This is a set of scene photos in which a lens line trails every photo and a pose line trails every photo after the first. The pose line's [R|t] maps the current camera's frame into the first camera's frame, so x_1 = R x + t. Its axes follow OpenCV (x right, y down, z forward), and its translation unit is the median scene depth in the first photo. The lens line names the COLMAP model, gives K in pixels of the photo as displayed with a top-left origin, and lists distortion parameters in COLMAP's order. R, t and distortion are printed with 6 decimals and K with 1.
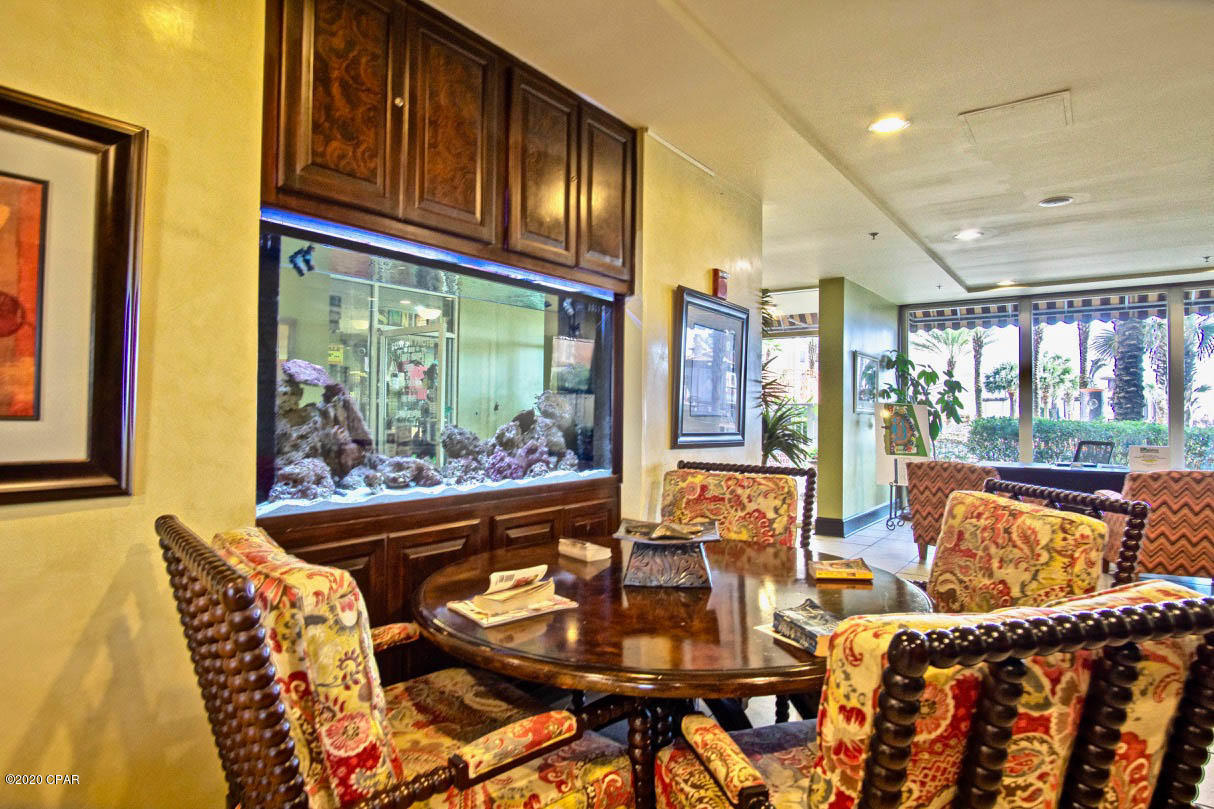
lens RADIAL K [[642.2, 0, 607.0], [0, 642.2, 404.5], [0, 0, 1]] dist [-0.039285, -0.000199]
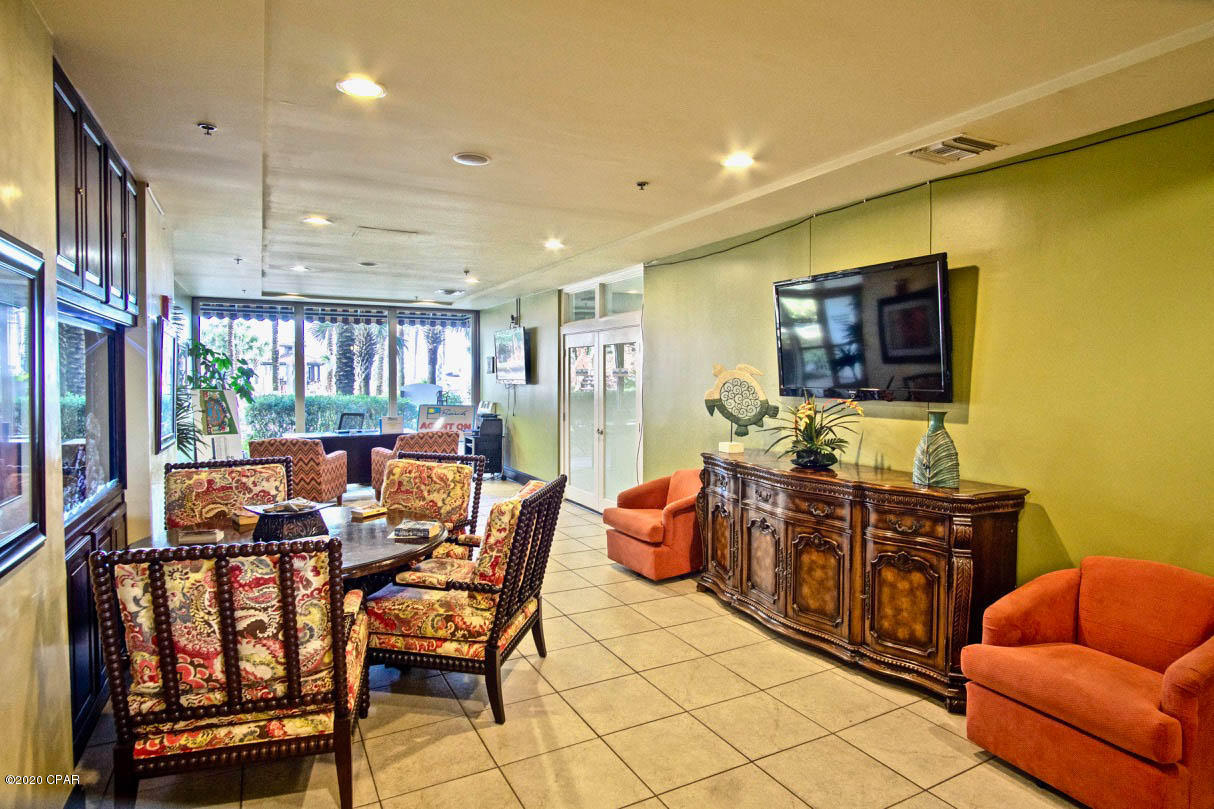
lens RADIAL K [[642.2, 0, 607.0], [0, 642.2, 404.5], [0, 0, 1]] dist [-0.039285, -0.000199]
pose [[0.401787, -0.046985, 0.914527, -0.717279], [-0.010081, 0.998395, 0.055722, -0.109672], [-0.915678, -0.031608, 0.400668, -0.251325]]
